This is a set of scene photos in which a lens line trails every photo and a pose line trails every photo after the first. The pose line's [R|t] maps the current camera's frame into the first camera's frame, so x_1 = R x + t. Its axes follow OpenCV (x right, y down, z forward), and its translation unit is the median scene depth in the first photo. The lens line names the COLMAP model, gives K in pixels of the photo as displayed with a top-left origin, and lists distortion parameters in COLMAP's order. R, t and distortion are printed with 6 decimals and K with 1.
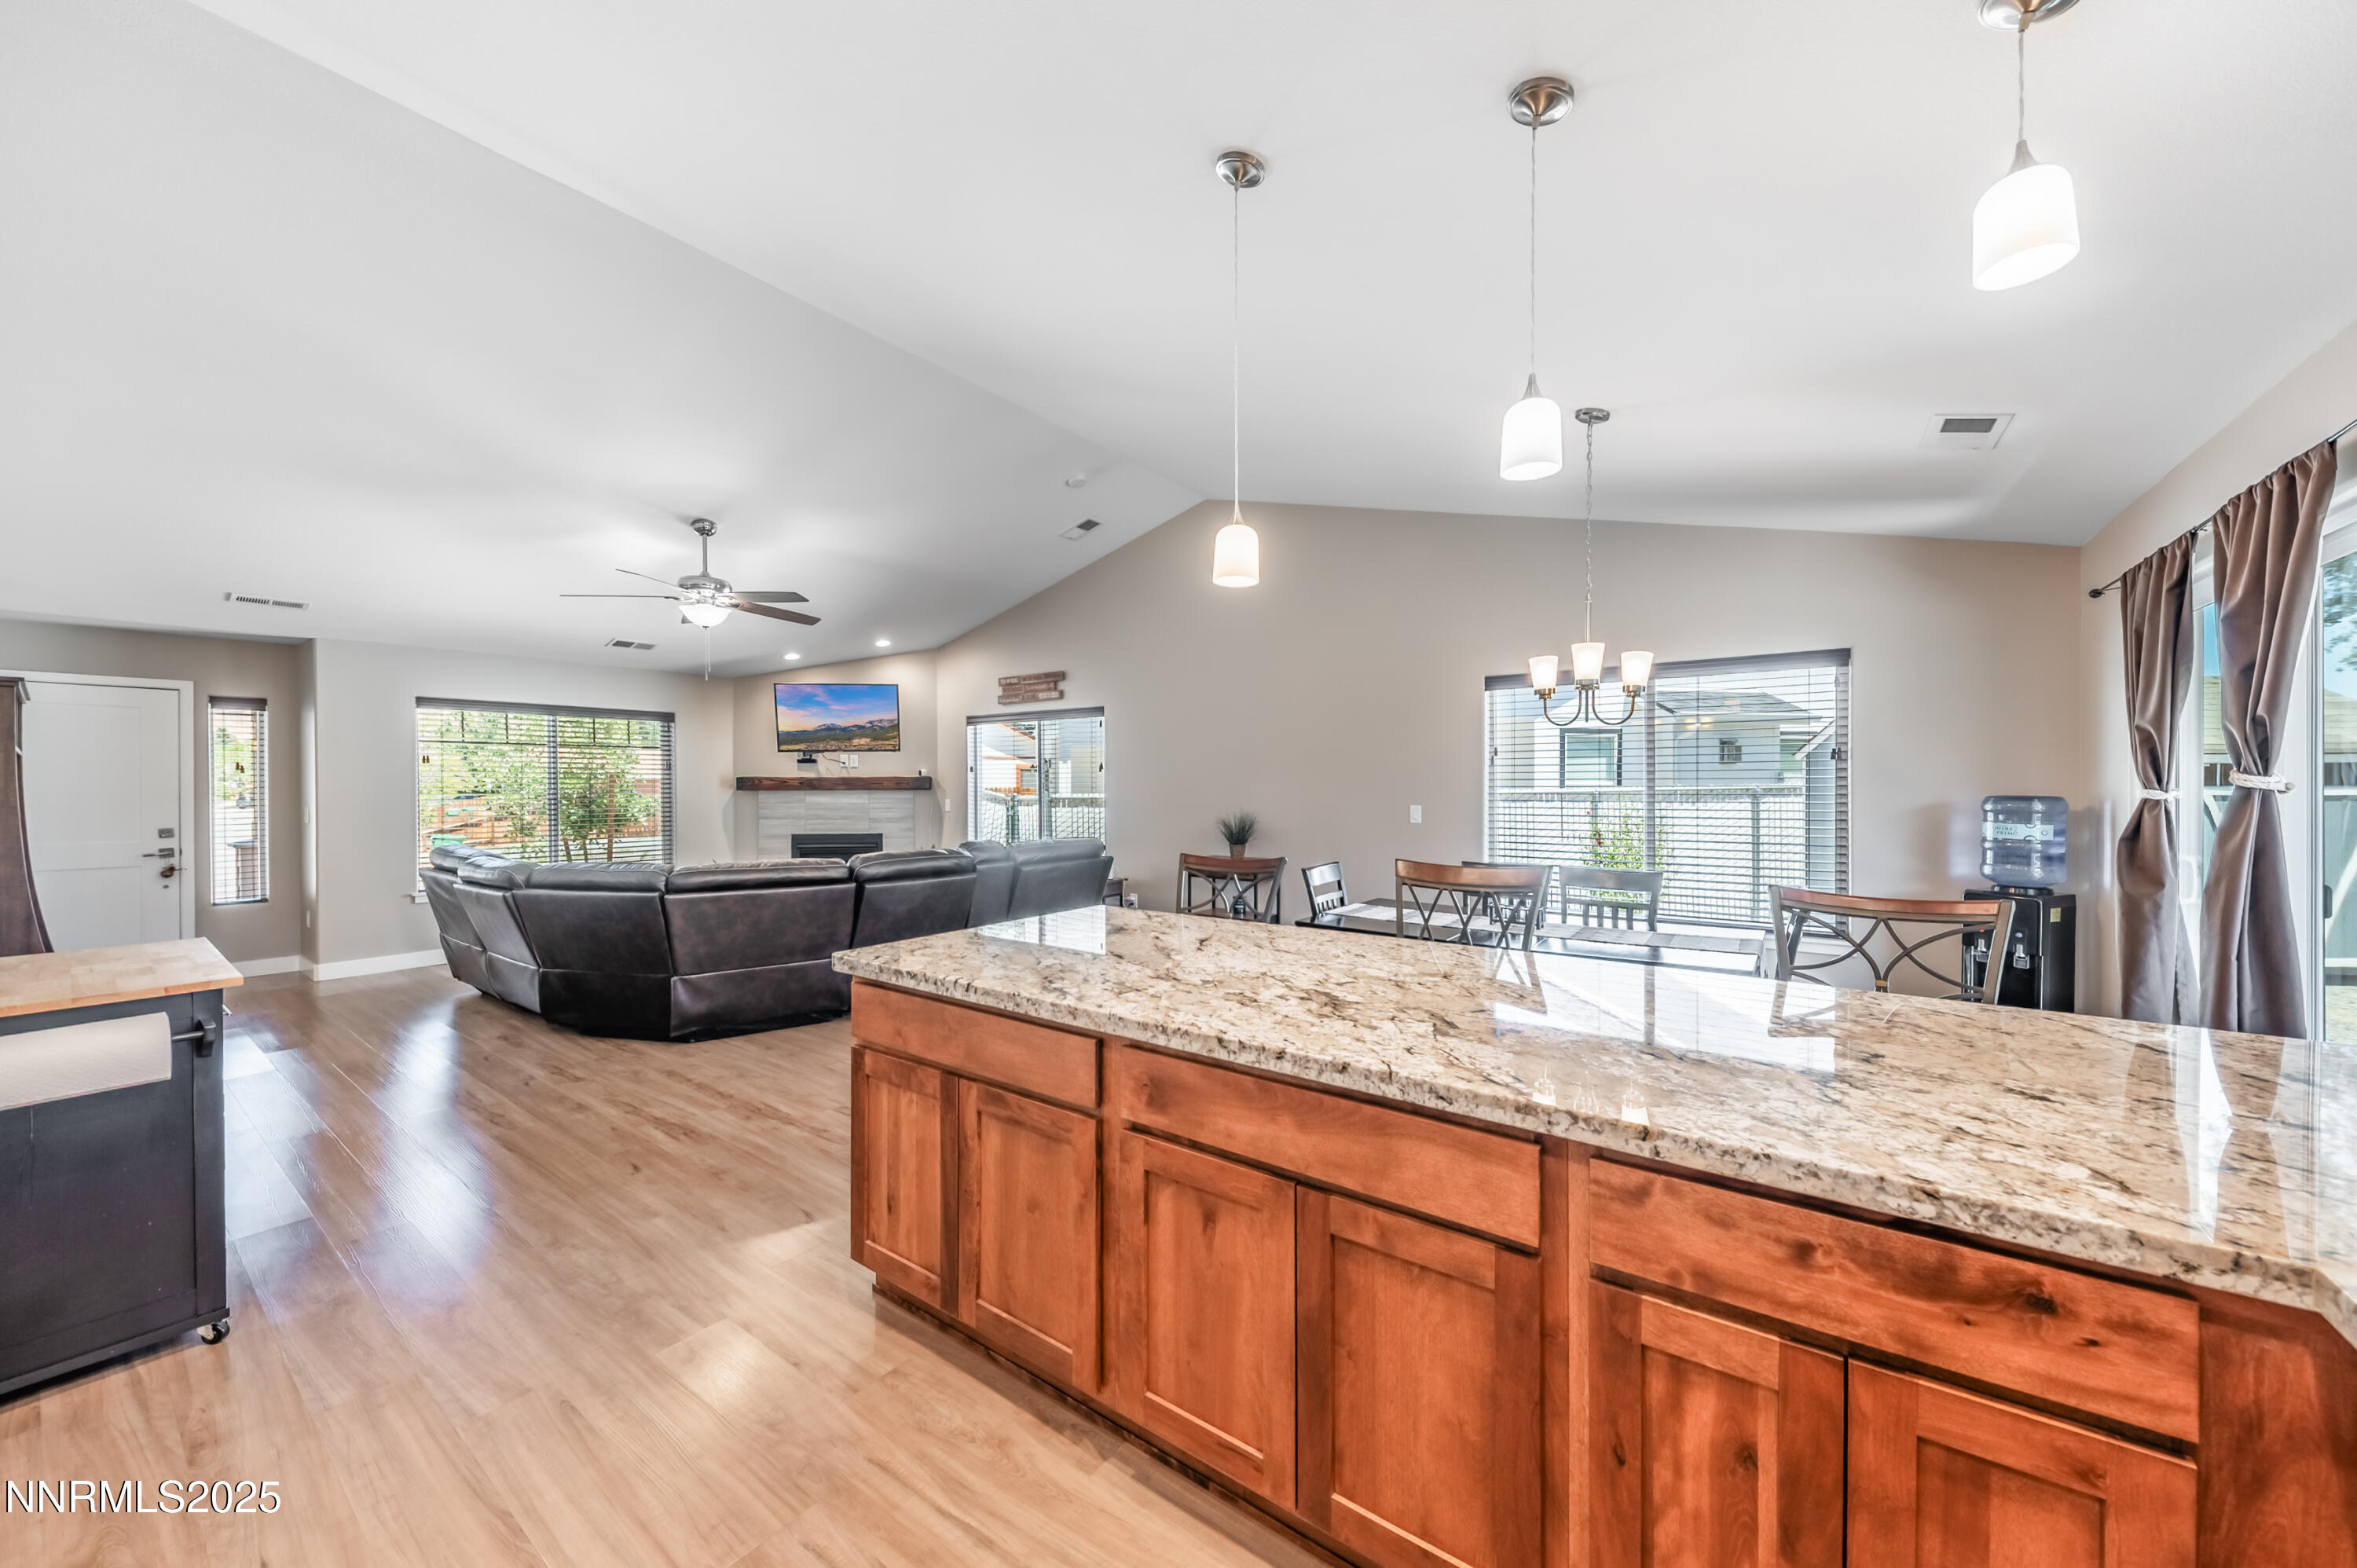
lens RADIAL K [[820.9, 0, 1178.1], [0, 820.9, 796.8], [0, 0, 1]] dist [0.009276, -0.003253]
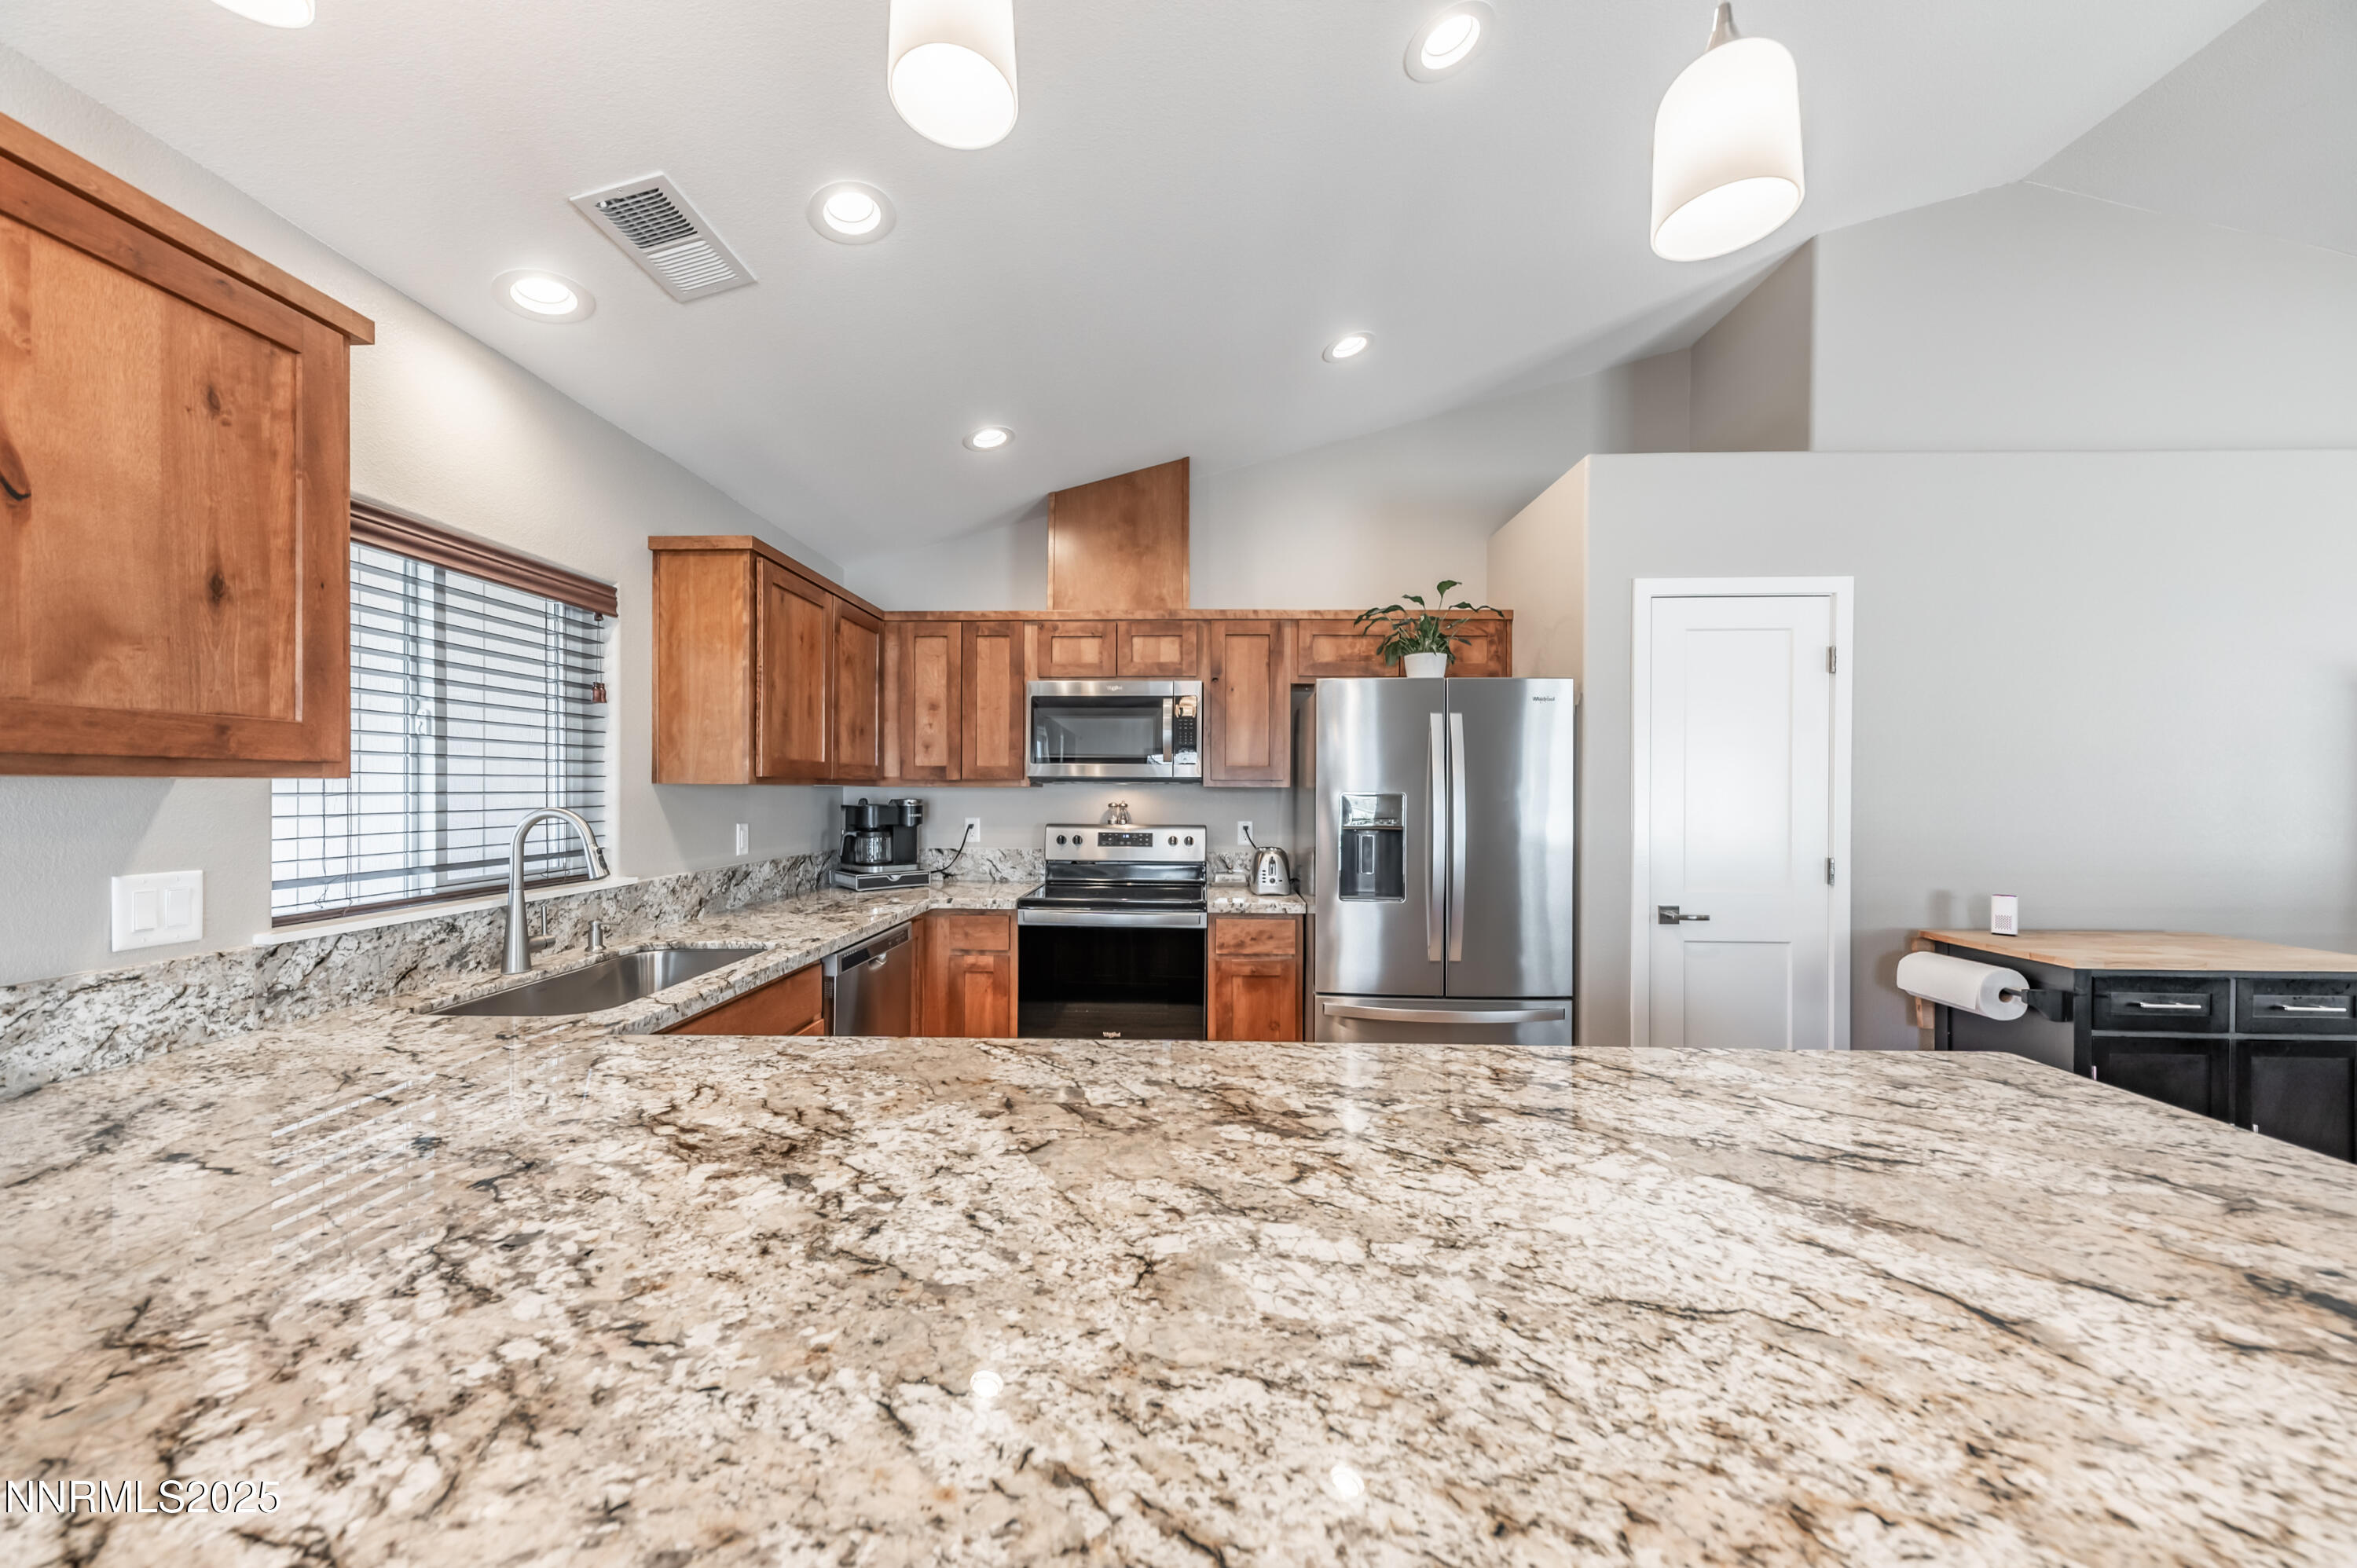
lens RADIAL K [[820.9, 0, 1172.0], [0, 820.9, 786.4], [0, 0, 1]] dist [0.009276, -0.003253]
pose [[-0.826002, -0.003337, -0.563658, 0.546189], [-0.009358, 0.999926, 0.007794, -0.016767], [0.563590, 0.011713, -0.825972, 1.346196]]
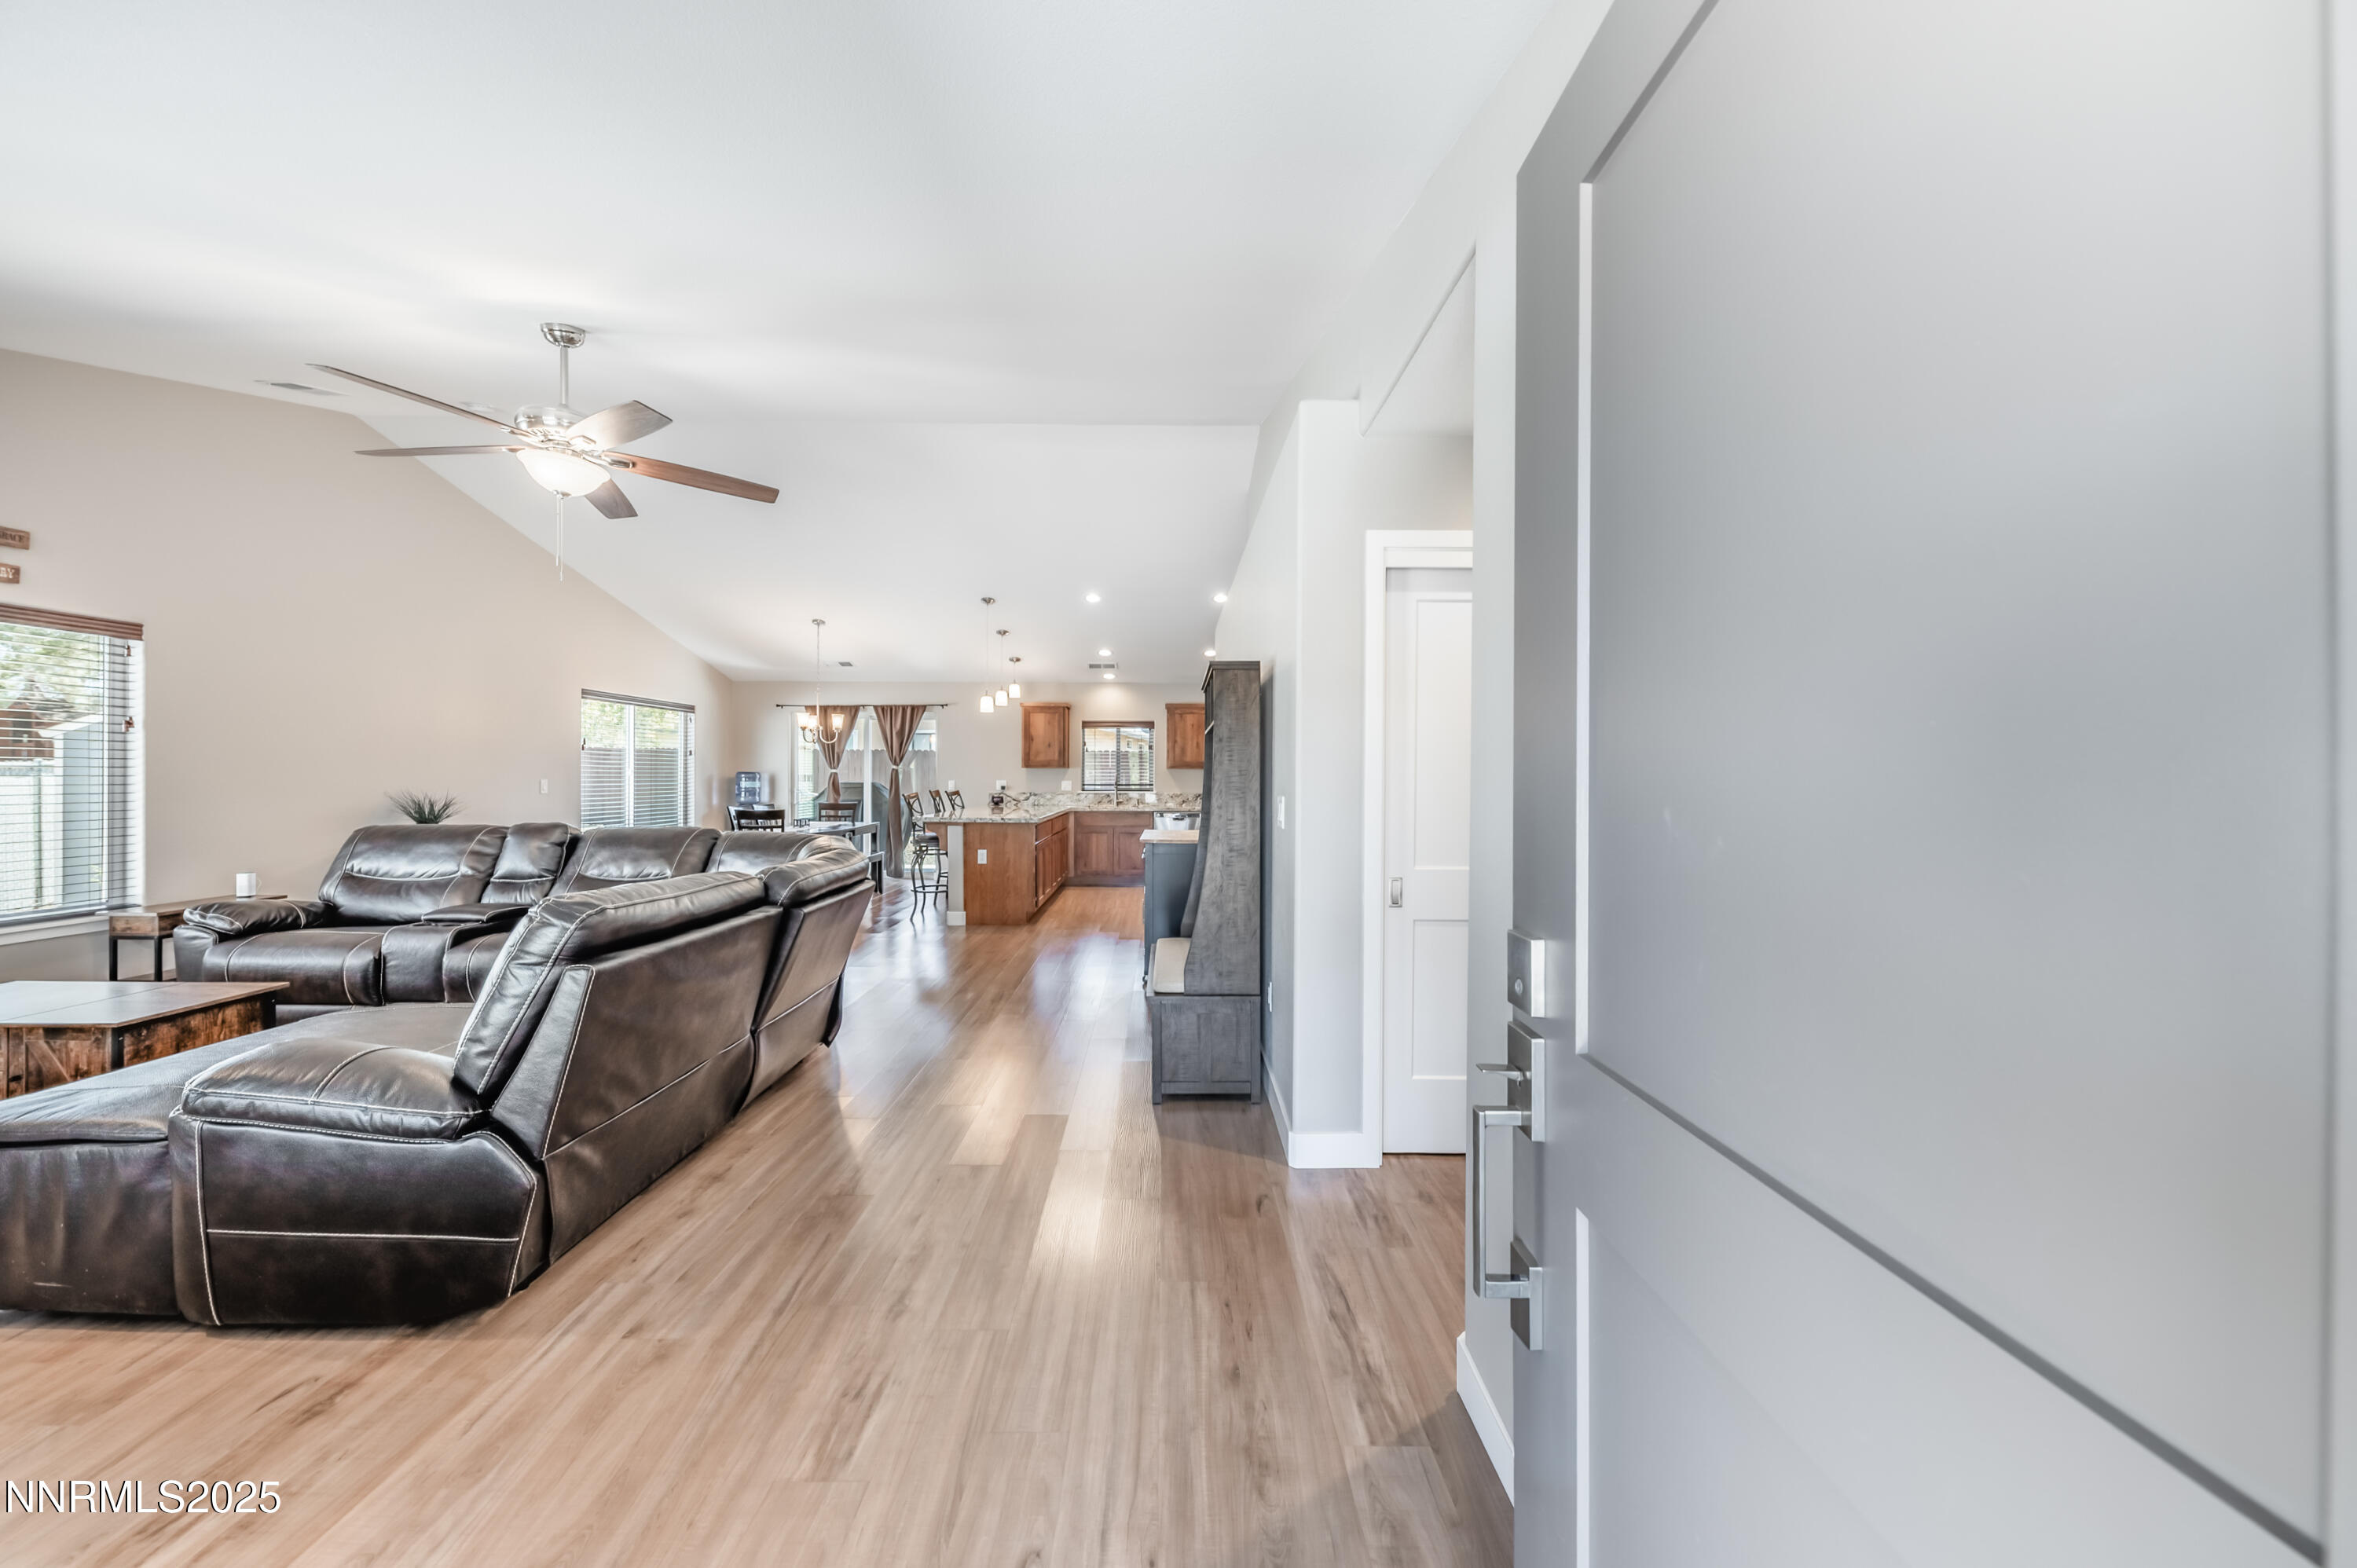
lens RADIAL K [[820.9, 0, 1174.5], [0, 820.9, 785.6], [0, 0, 1]] dist [0.009276, -0.003253]
pose [[-0.603153, -0.008696, 0.797578, -3.888959], [0.008568, 0.999812, 0.017380, 0.015768], [-0.797580, 0.017316, -0.602965, 2.948631]]
